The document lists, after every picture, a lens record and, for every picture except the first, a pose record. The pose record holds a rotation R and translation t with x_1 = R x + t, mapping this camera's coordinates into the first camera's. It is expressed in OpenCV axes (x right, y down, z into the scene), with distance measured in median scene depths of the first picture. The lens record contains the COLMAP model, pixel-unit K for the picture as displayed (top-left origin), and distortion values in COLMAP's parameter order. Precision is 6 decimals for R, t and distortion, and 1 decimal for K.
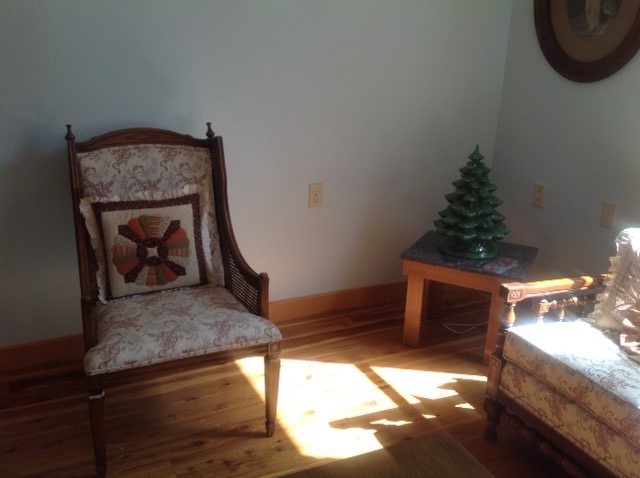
lens RADIAL K [[623.1, 0, 319.6], [0, 623.1, 238.4], [0, 0, 1]] dist [-0.017086, 0.000000]
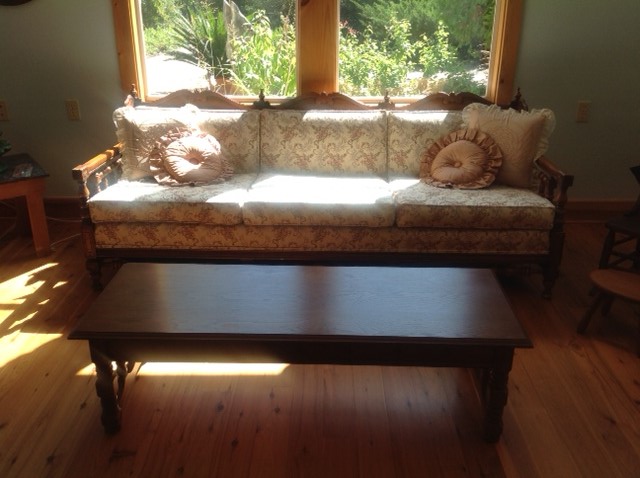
lens RADIAL K [[623.1, 0, 320.8], [0, 623.1, 239.6], [0, 0, 1]] dist [-0.017086, 0.000000]
pose [[0.462693, -0.378795, 0.801517, -0.535611], [0.279236, 0.920368, 0.273769, -0.000437], [-0.841393, 0.097141, 0.531621, -0.092569]]
